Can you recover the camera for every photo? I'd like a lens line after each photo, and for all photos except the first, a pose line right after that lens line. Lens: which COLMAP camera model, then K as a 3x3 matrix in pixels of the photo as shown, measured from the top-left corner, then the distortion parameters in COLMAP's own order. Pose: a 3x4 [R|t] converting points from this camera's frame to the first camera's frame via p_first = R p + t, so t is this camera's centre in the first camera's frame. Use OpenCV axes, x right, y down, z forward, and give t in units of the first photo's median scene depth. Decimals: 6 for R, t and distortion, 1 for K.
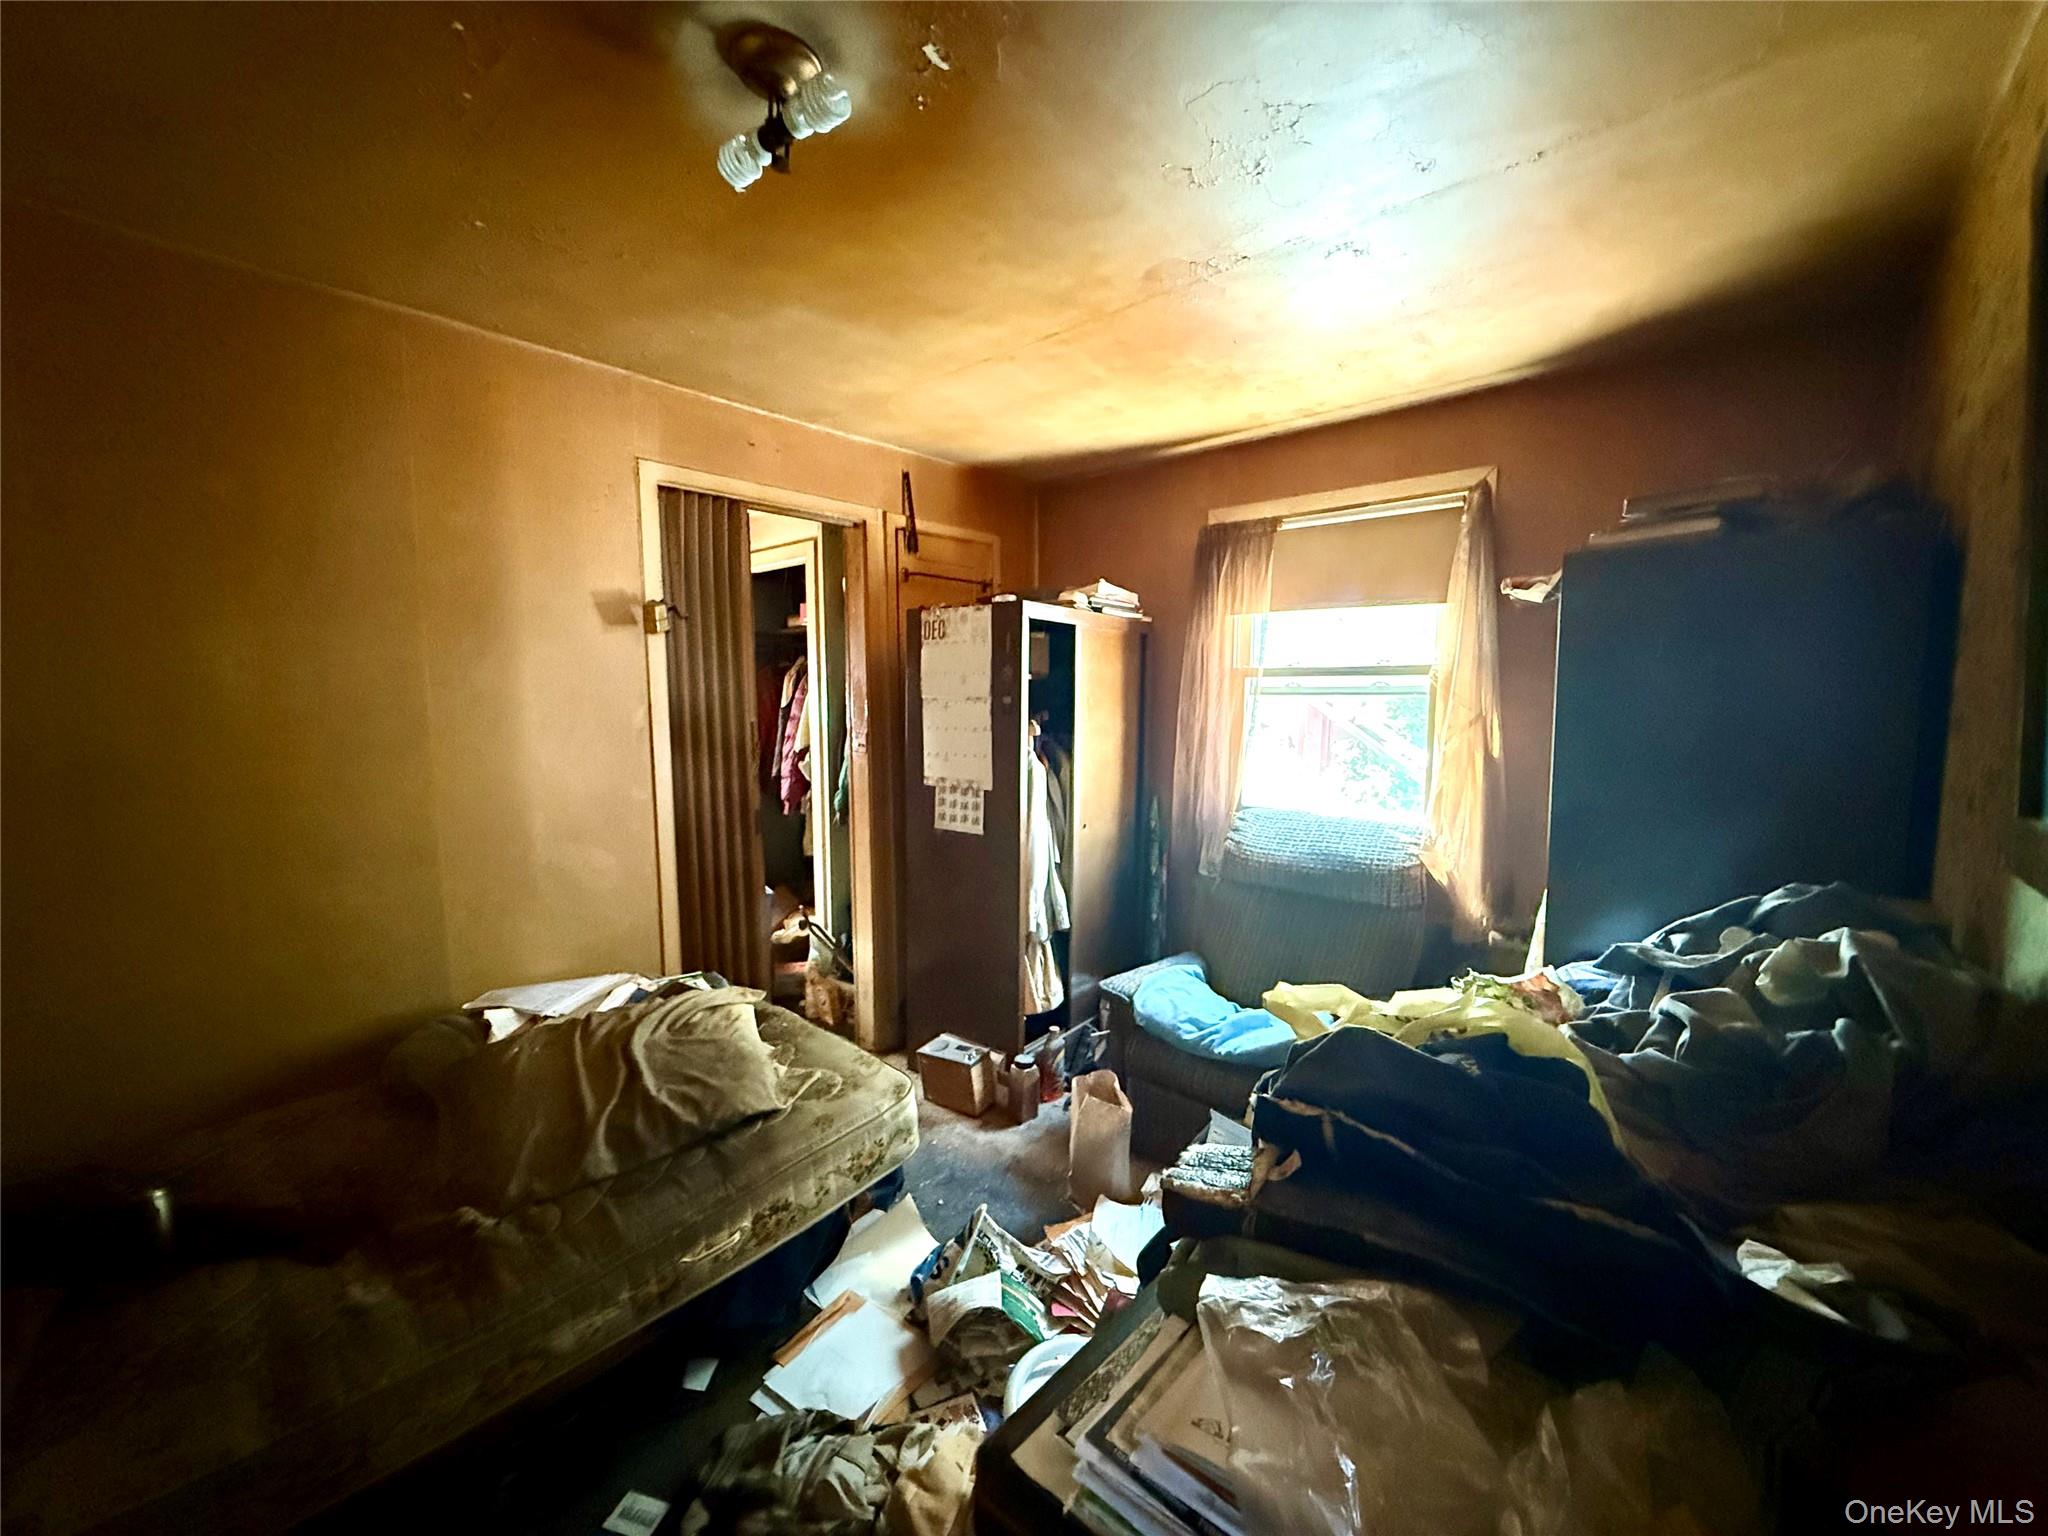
lens RADIAL K [[809.2, 0, 1022.1], [0, 809.2, 772.2], [0, 0, 1]] dist [0.000853, 0.000004]
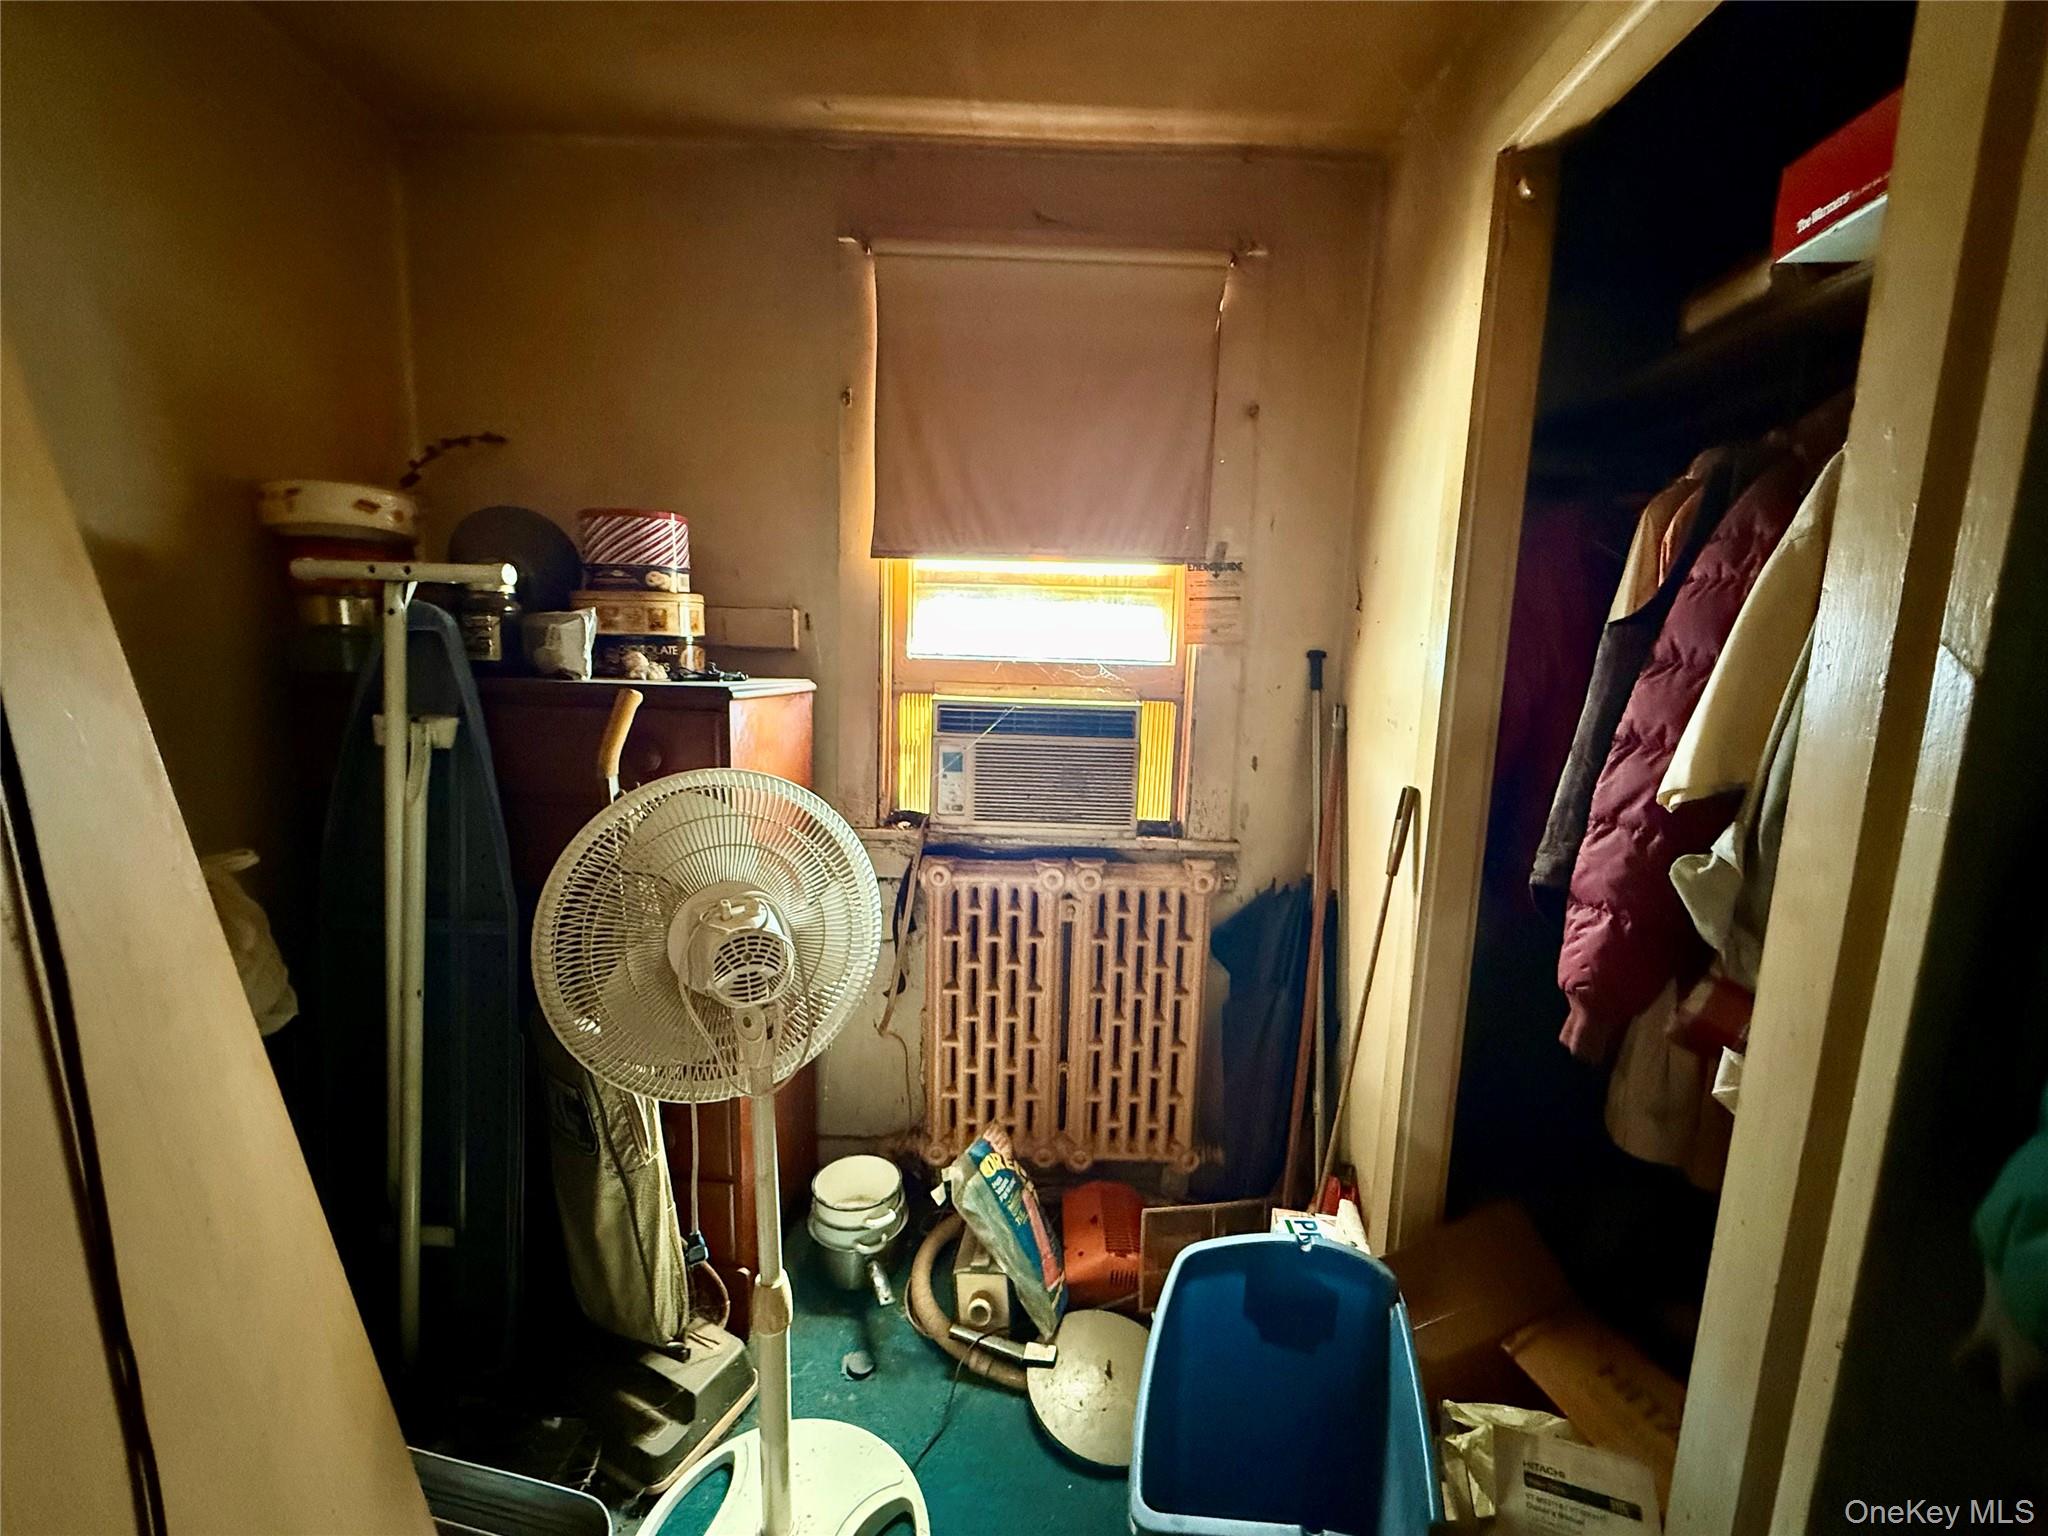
lens RADIAL K [[809.2, 0, 1023.2], [0, 809.2, 776.1], [0, 0, 1]] dist [0.000853, 0.000004]
pose [[0.659508, 0.131401, -0.740124, -0.228314], [-0.110084, 0.990871, 0.077825, -0.031911], [0.743593, 0.030150, 0.667952, 0.704617]]
